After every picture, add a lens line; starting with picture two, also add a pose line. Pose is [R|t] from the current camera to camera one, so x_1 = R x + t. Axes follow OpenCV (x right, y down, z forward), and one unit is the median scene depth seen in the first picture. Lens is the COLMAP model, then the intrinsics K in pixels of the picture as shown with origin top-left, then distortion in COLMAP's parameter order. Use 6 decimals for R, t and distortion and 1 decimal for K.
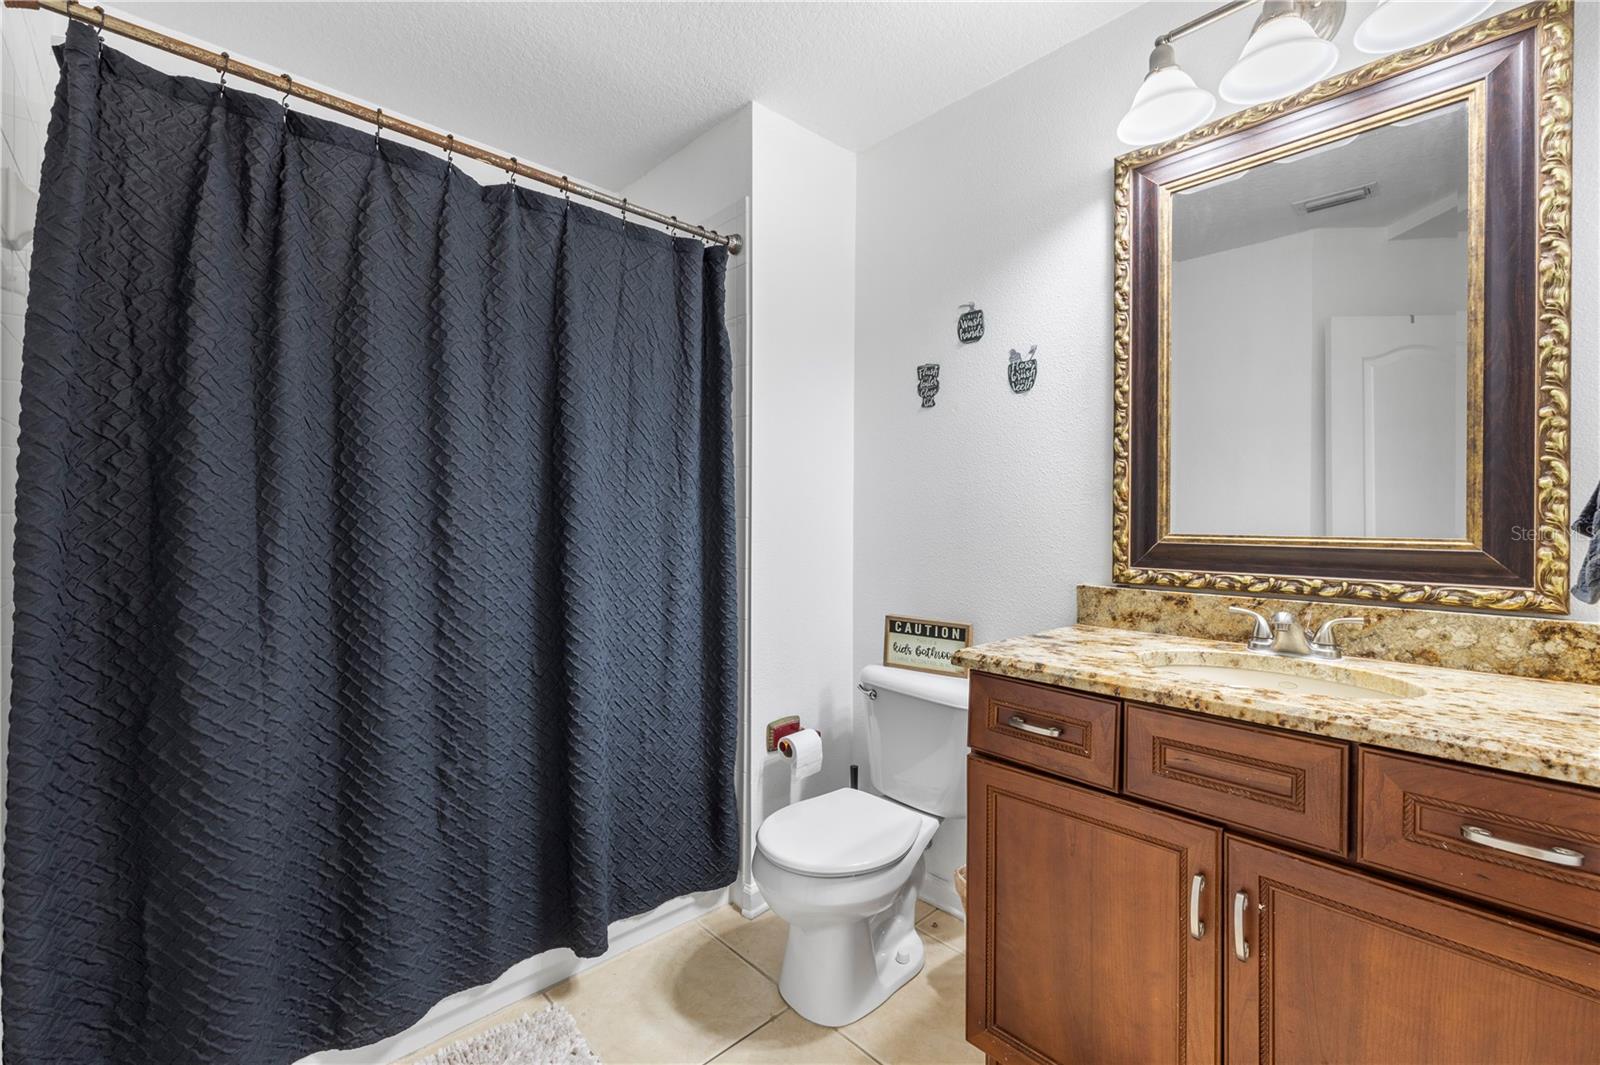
lens RADIAL K [[684.2, 0, 801.3], [0, 684.2, 514.9], [0, 0, 1]] dist [-0.001785, 0.000211]
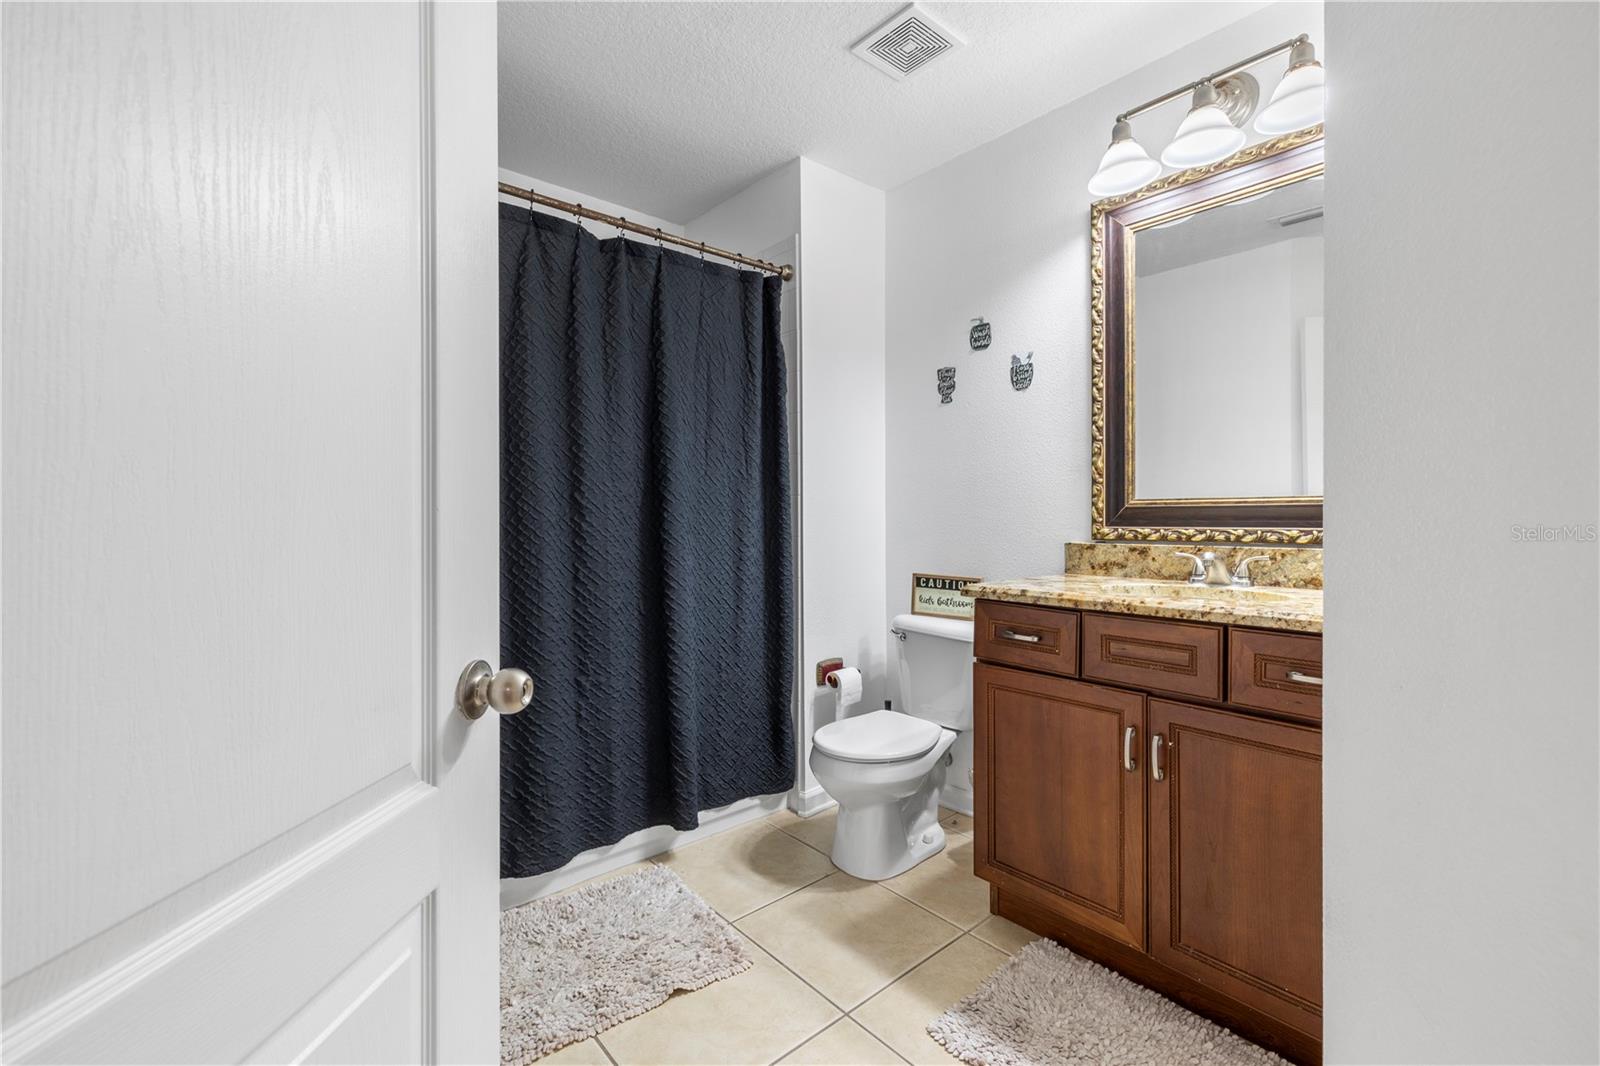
lens RADIAL K [[684.2, 0, 801.3], [0, 684.2, 515.4], [0, 0, 1]] dist [-0.001785, 0.000211]
pose [[0.999000, -0.009191, -0.043757, -0.027230], [0.009456, 0.999938, 0.005866, 0.042495], [0.043700, -0.006273, 0.999025, -0.292233]]
